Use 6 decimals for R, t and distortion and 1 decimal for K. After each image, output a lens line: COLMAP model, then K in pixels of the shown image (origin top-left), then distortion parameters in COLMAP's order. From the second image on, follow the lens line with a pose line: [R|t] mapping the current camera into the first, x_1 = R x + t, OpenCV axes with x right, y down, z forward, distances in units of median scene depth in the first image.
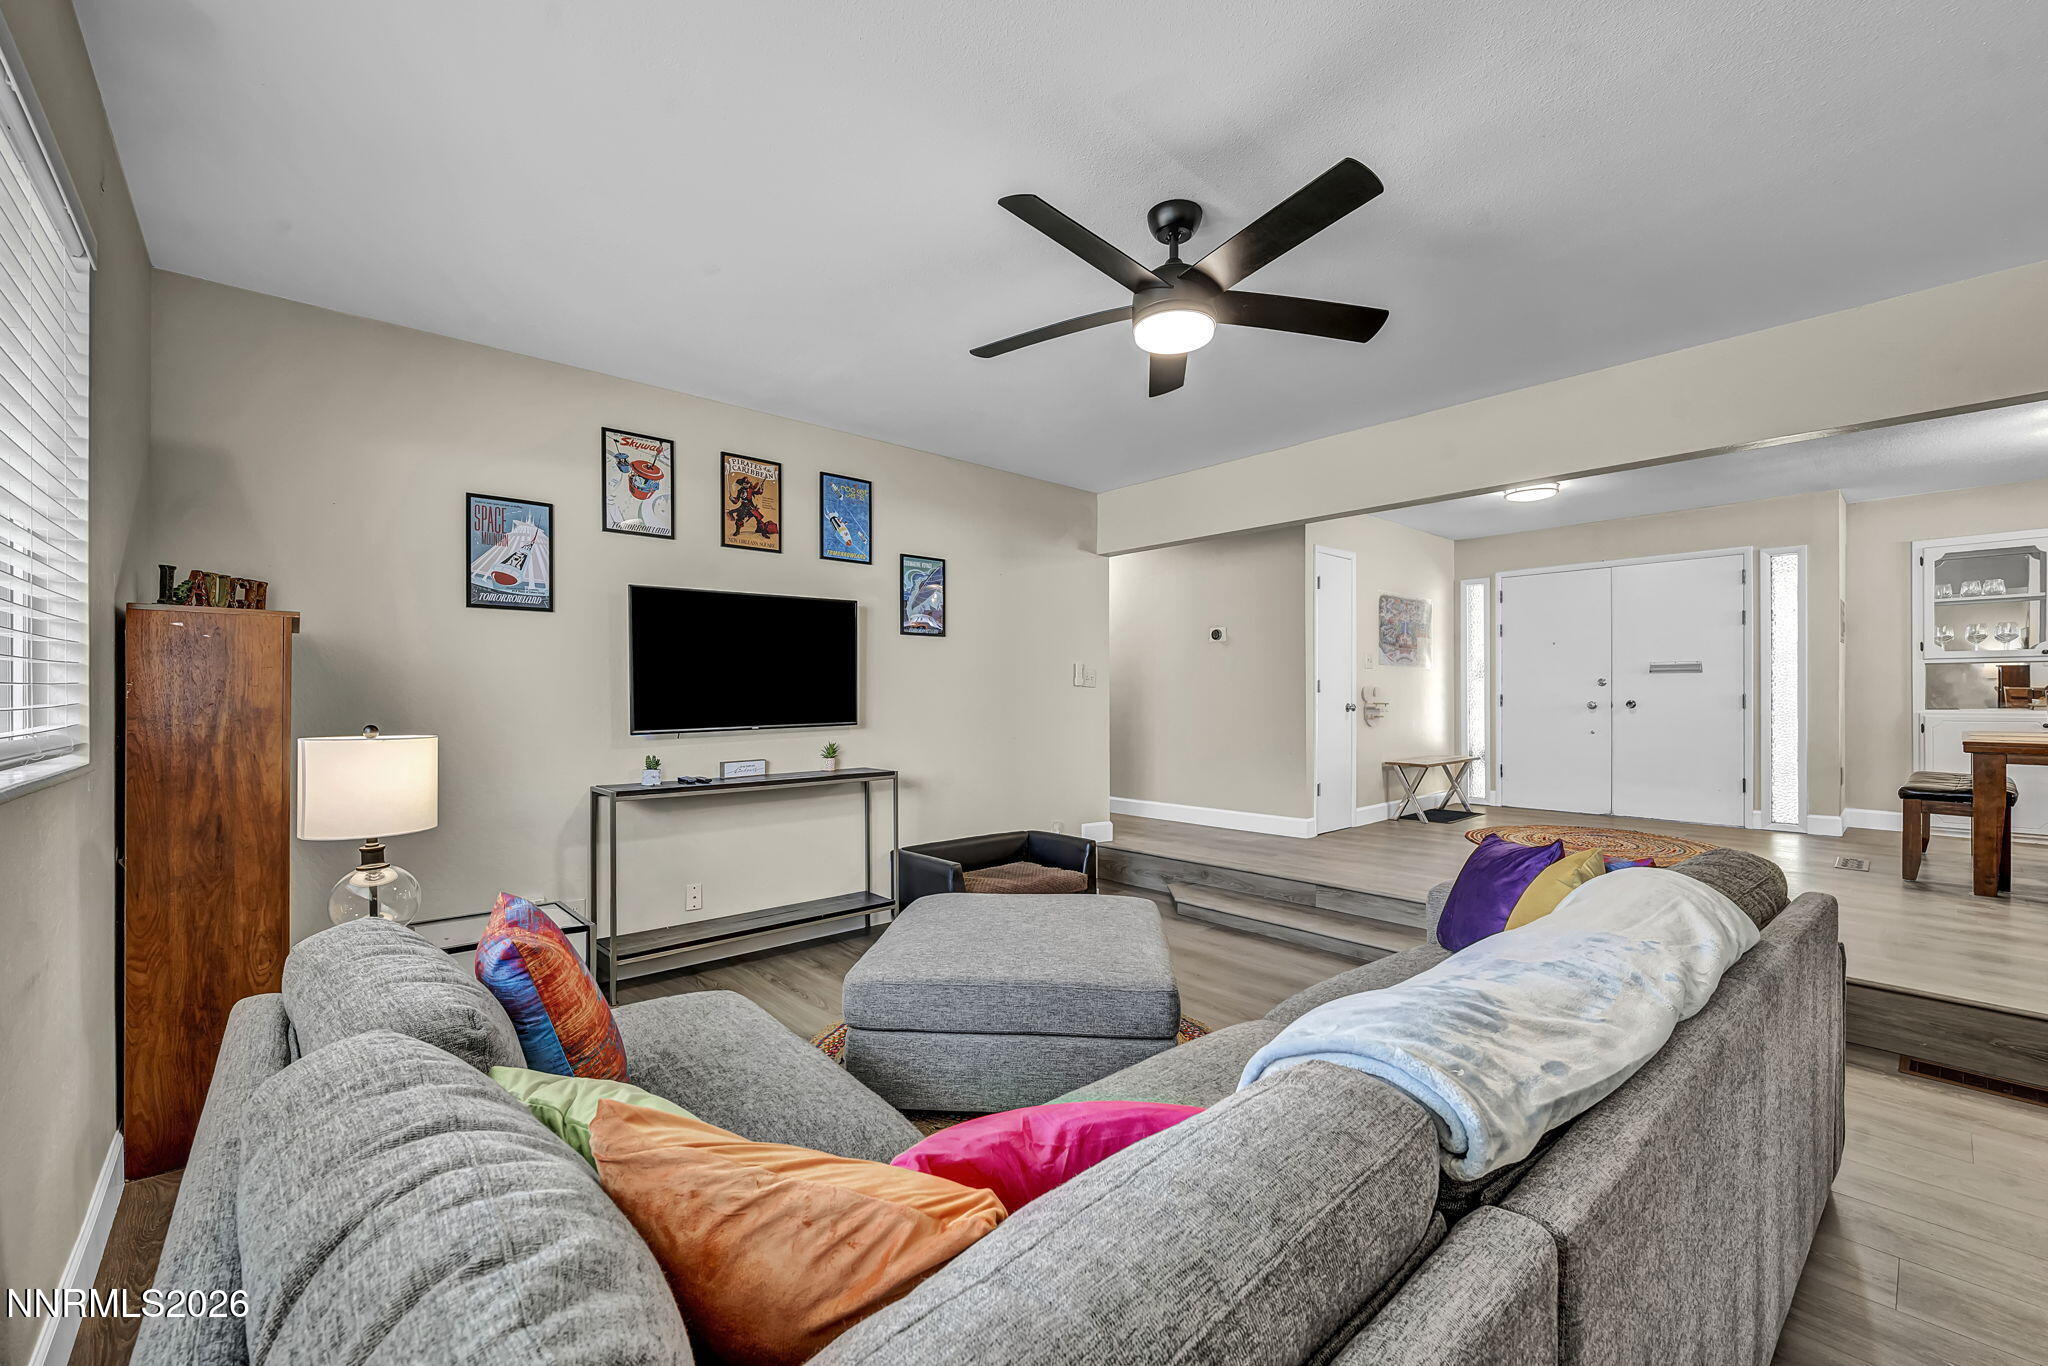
lens RADIAL K [[833.7, 0, 1011.4], [0, 833.7, 696.6], [0, 0, 1]] dist [-0.003671, -0.000061]
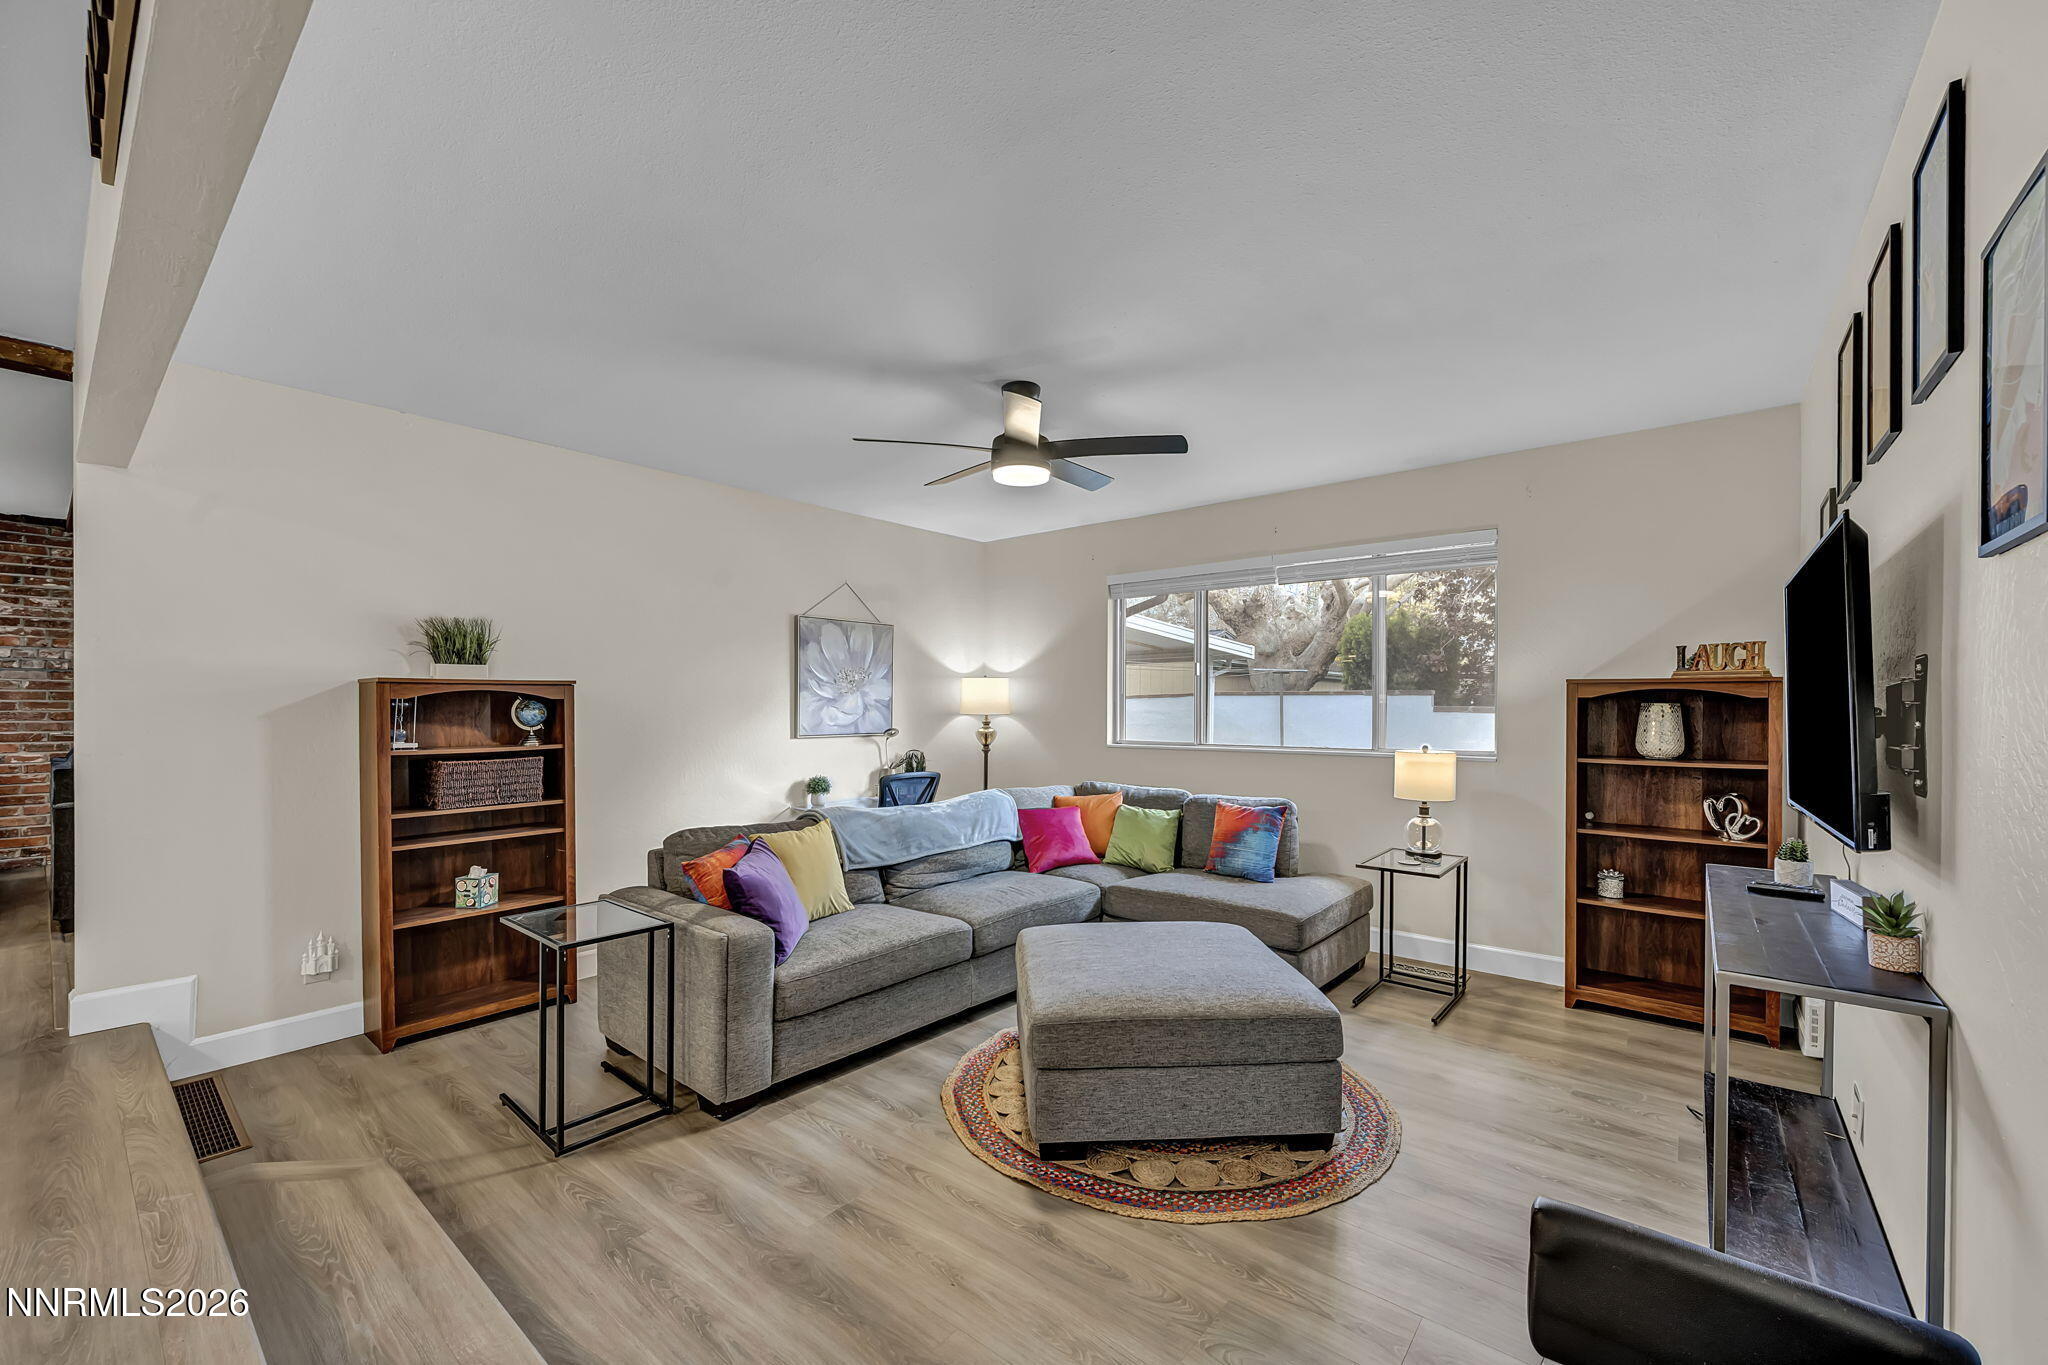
lens RADIAL K [[806.0, 0, 1037.4], [0, 806.0, 679.9], [0, 0, 1]] dist [-0.005176, 0.000683]
pose [[-0.987401, -0.003009, -0.158208, 0.221529], [0.001794, 0.999542, -0.030205, -0.031487], [0.158227, -0.030109, -0.986944, 1.345462]]
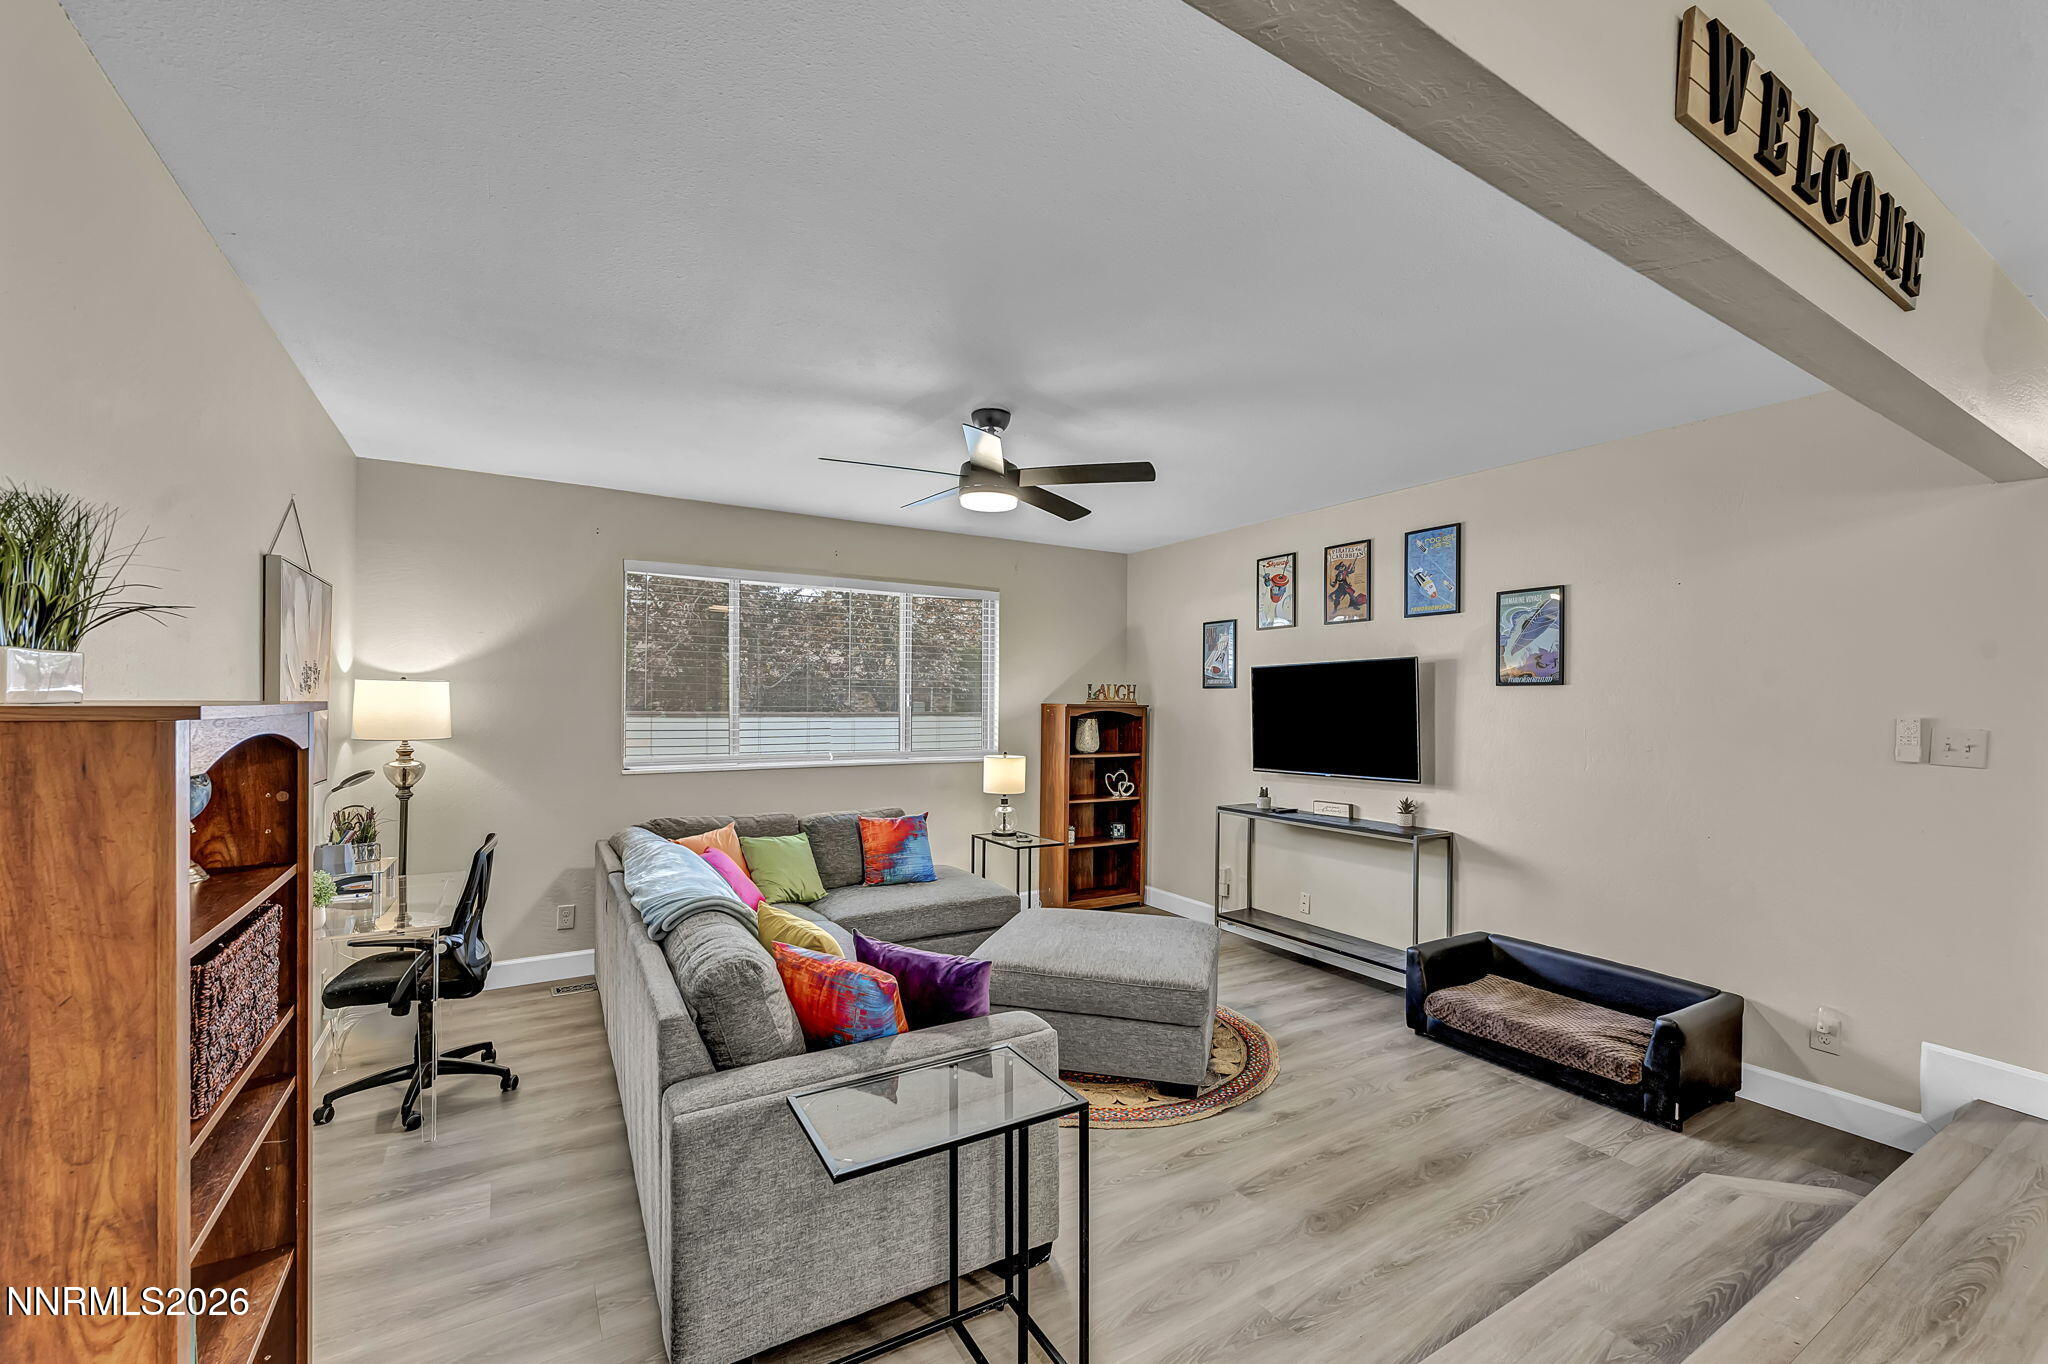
lens RADIAL K [[833.7, 0, 1024.2], [0, 833.7, 694.2], [0, 0, 1]] dist [-0.003671, -0.000061]
pose [[-0.188268, -0.010154, -0.982065, 0.891192], [-0.006928, 0.999935, -0.009010, -0.061126], [0.982093, 0.005107, -0.188326, 0.758156]]
